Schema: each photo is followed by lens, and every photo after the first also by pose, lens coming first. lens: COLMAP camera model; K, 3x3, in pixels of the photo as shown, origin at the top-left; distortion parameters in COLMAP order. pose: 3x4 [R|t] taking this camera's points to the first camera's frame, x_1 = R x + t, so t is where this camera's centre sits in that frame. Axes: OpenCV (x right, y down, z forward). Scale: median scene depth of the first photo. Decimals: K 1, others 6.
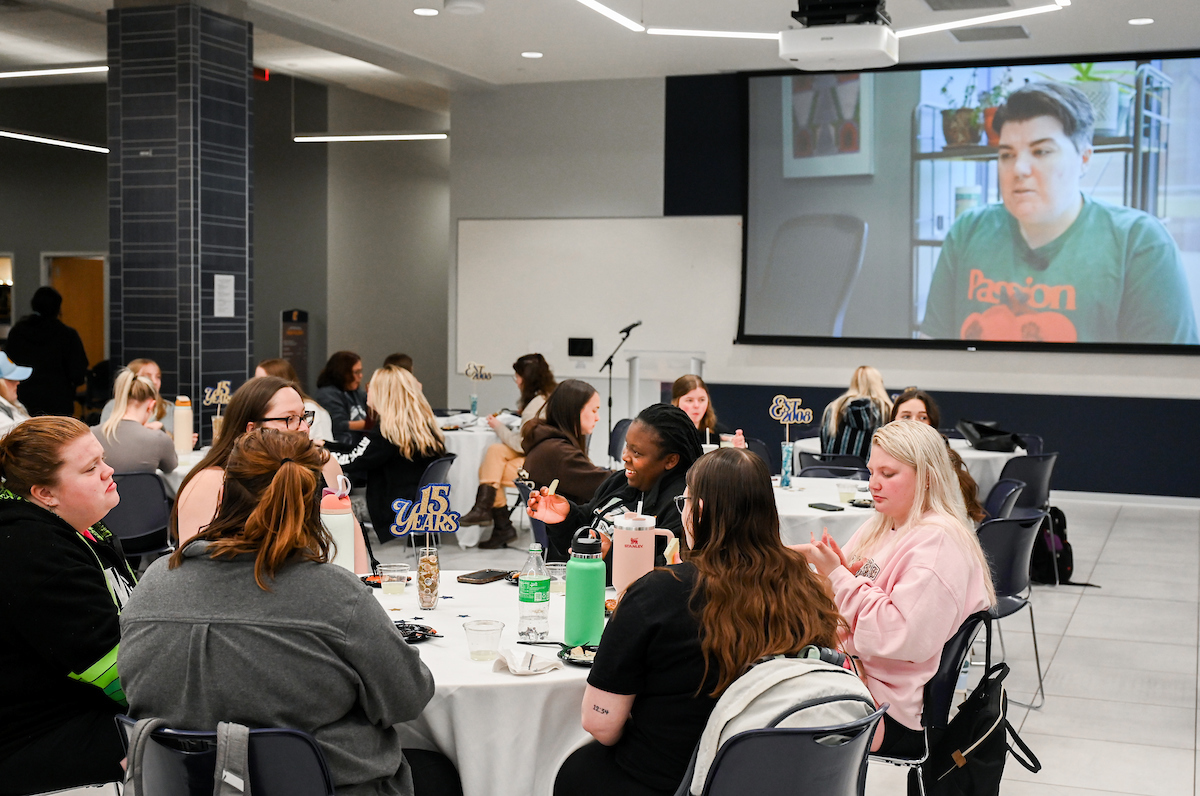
lens RADIAL K [[1437.9, 0, 598.3], [0, 1437.9, 397.2], [0, 0, 1]] dist [0.020222, 0.000000]
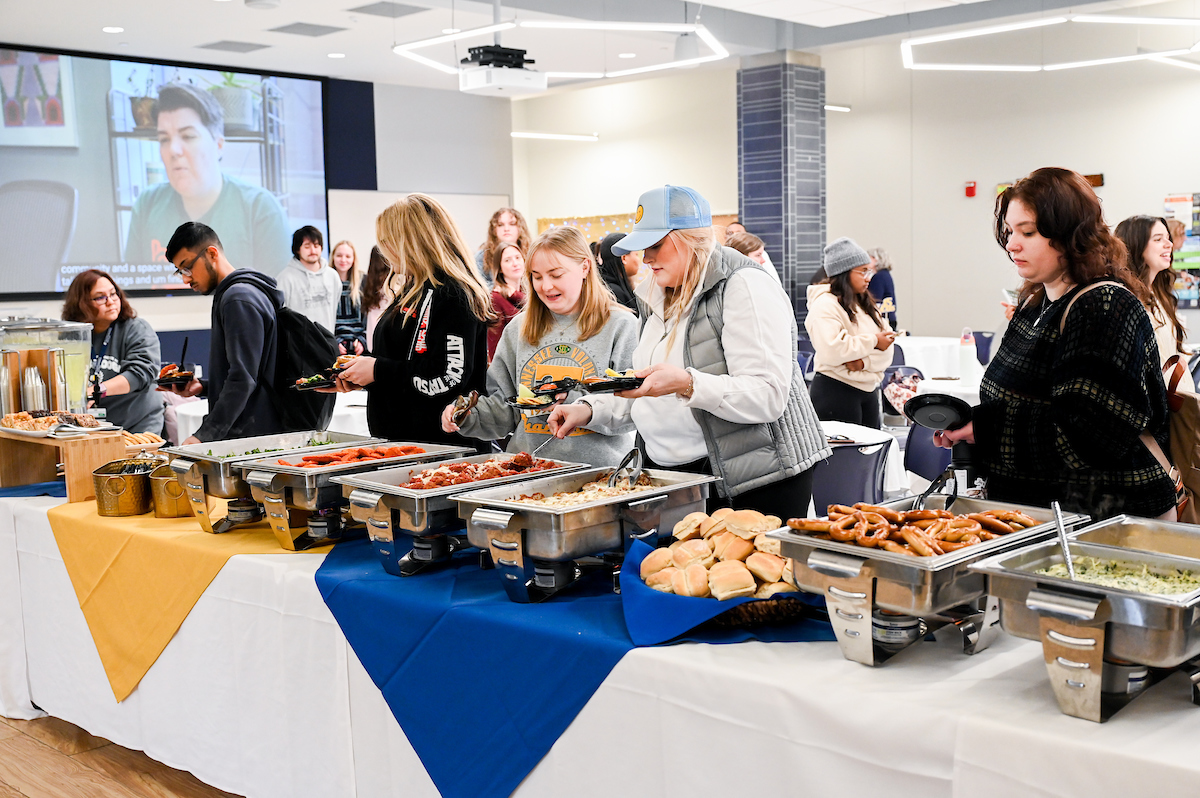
lens RADIAL K [[1296.0, 0, 598.4], [0, 1296.0, 399.2], [0, 0, 1]] dist [-0.010319, 0.000000]
pose [[0.426453, -0.114404, 0.897245, -0.586395], [0.078652, 0.992902, 0.089218, -0.015651], [-0.901084, 0.032523, 0.432424, 0.196215]]
